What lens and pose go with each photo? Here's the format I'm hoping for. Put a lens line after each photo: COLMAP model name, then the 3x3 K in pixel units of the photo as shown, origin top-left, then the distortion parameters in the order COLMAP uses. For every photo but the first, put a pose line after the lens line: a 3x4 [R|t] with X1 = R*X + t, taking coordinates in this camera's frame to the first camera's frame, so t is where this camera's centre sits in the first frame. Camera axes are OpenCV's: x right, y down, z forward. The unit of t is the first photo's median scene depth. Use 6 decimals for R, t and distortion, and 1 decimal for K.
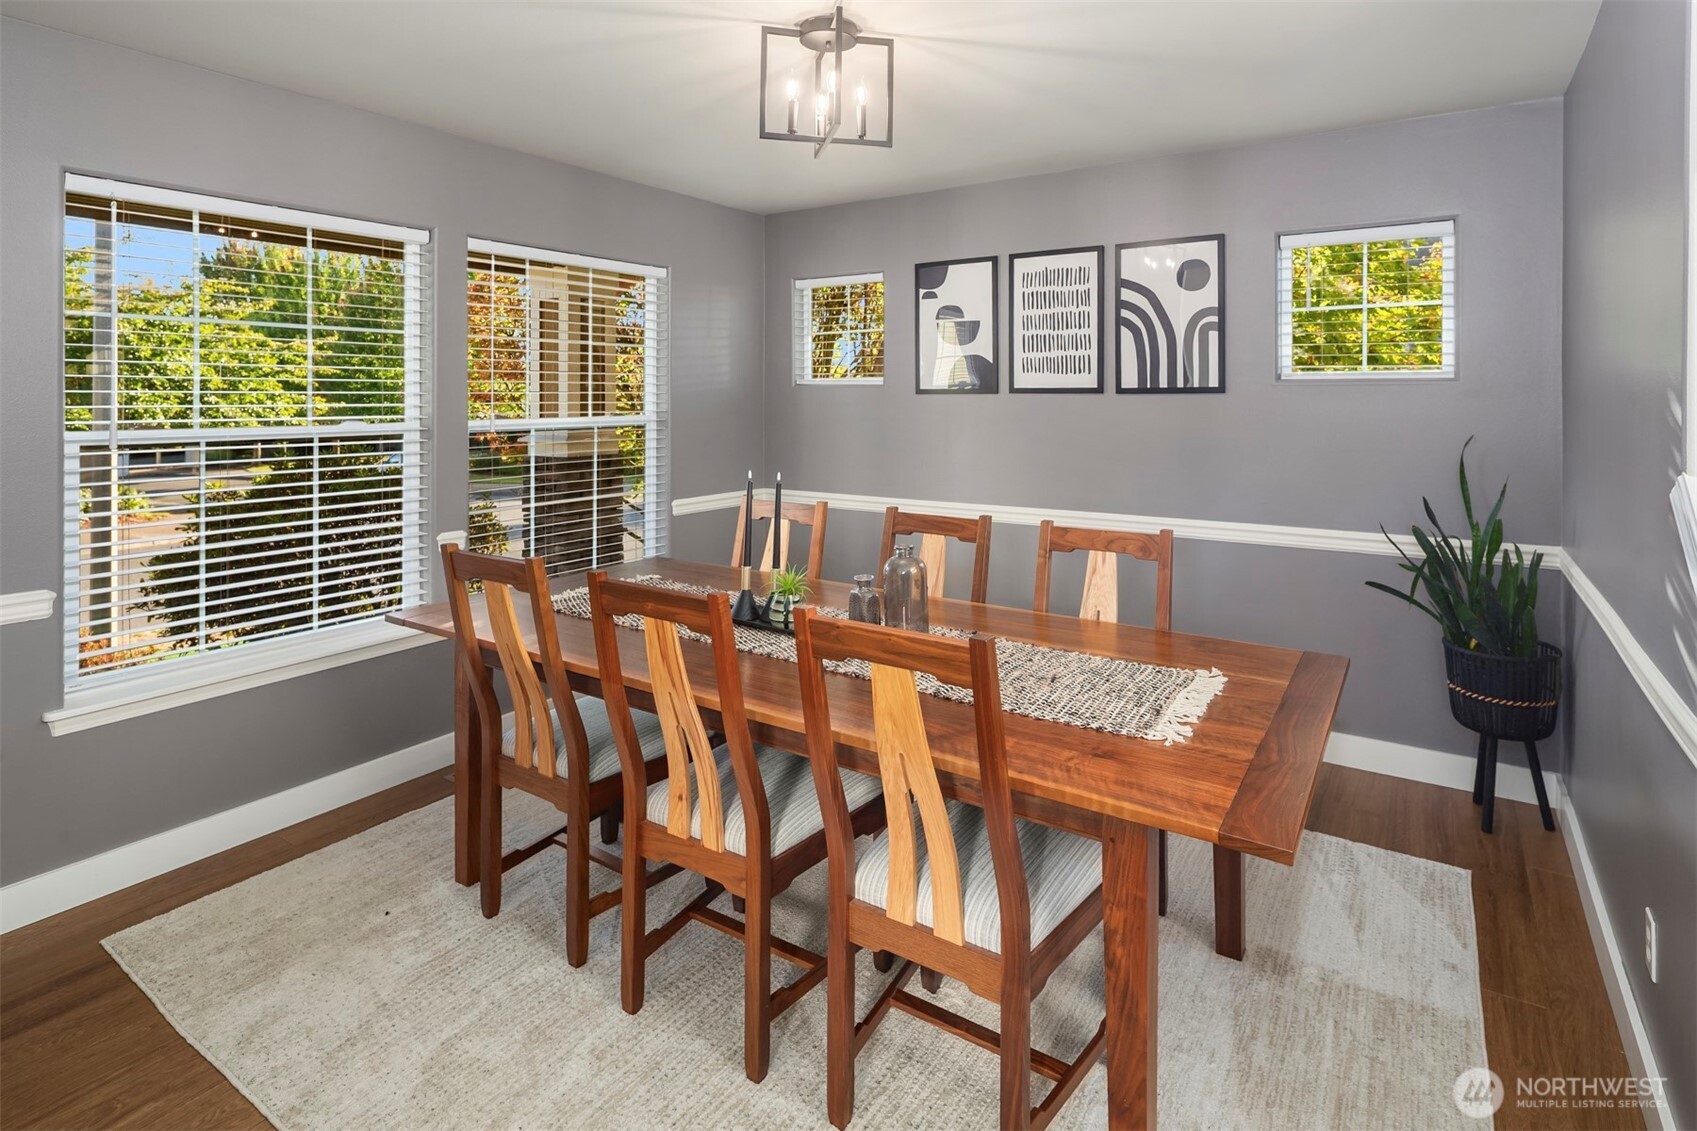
lens RADIAL K [[891.3, 0, 882.1], [0, 891.3, 379.4], [0, 0, 1]] dist [-0.000646, -0.002260]
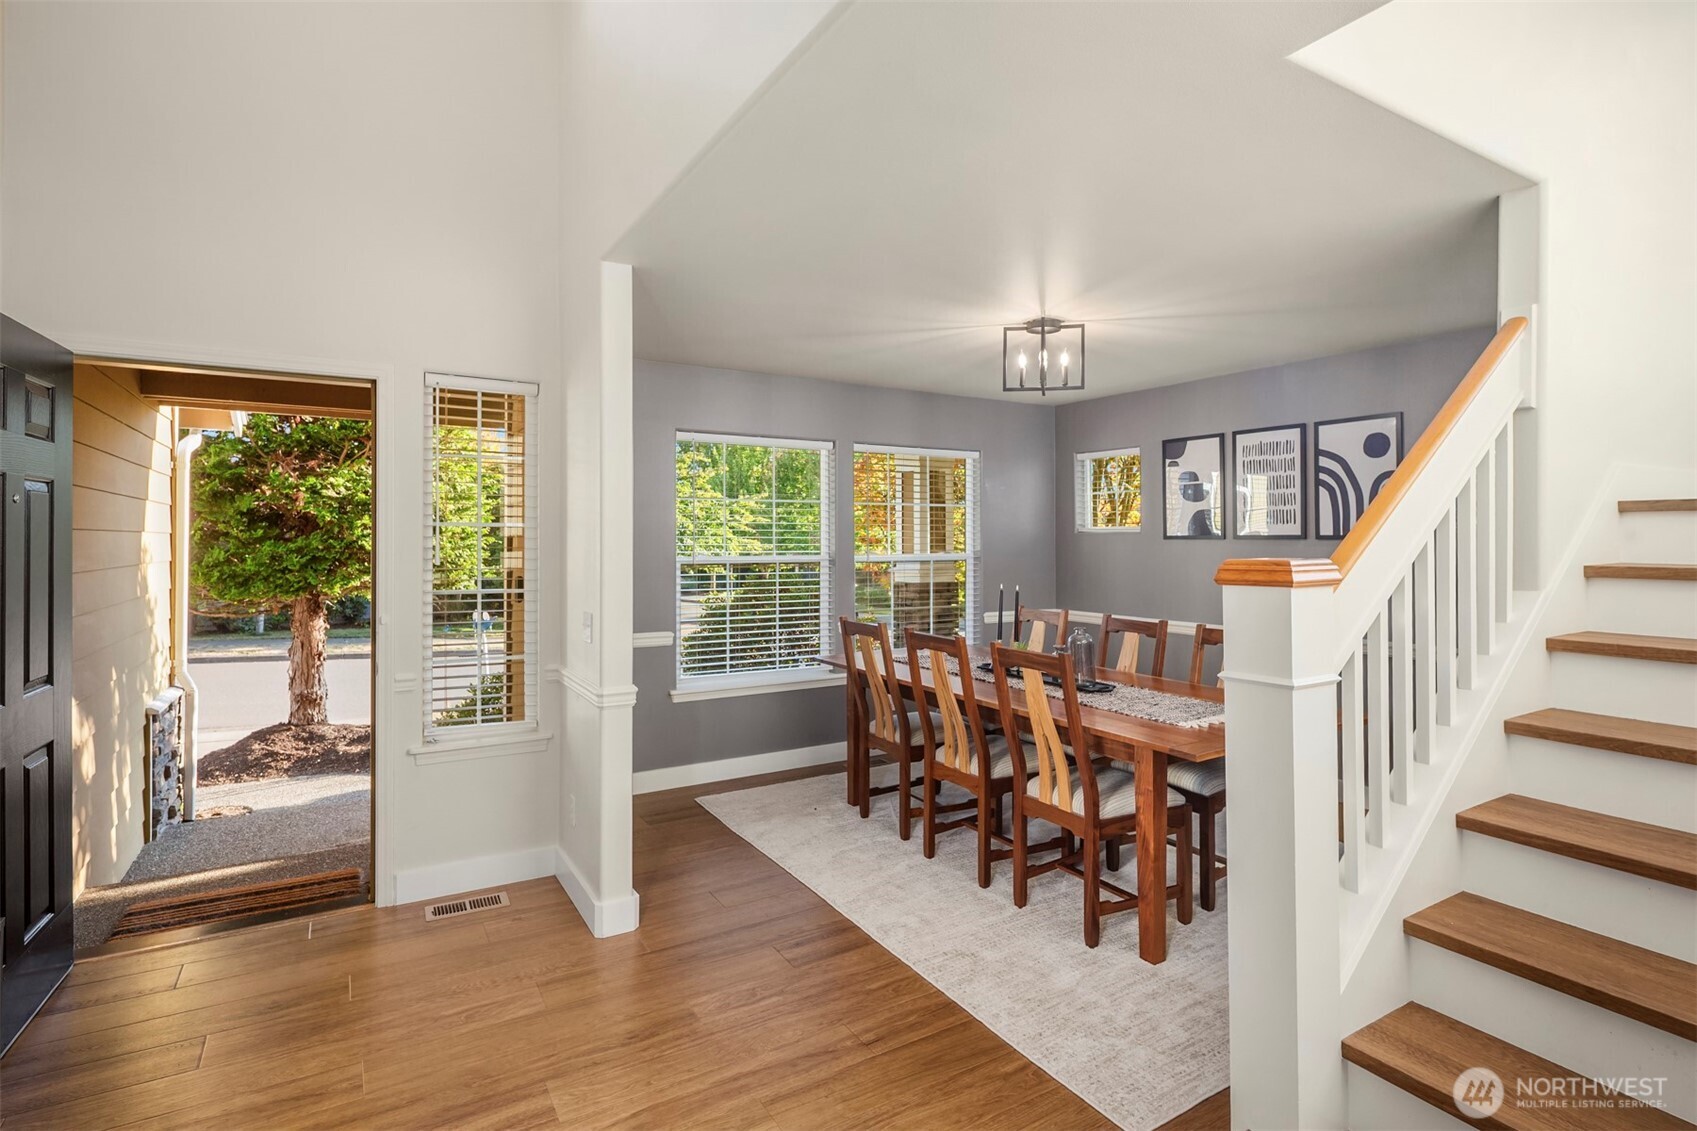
lens RADIAL K [[840.1, 0, 849.3], [0, 840.1, 532.8], [0, 0, 1]] dist [0.017722, -0.015559]
pose [[0.900704, -0.000573, -0.434433, 0.246639], [0.005128, 0.999943, 0.009313, -0.010878], [0.434404, -0.010616, 0.900656, -0.492489]]
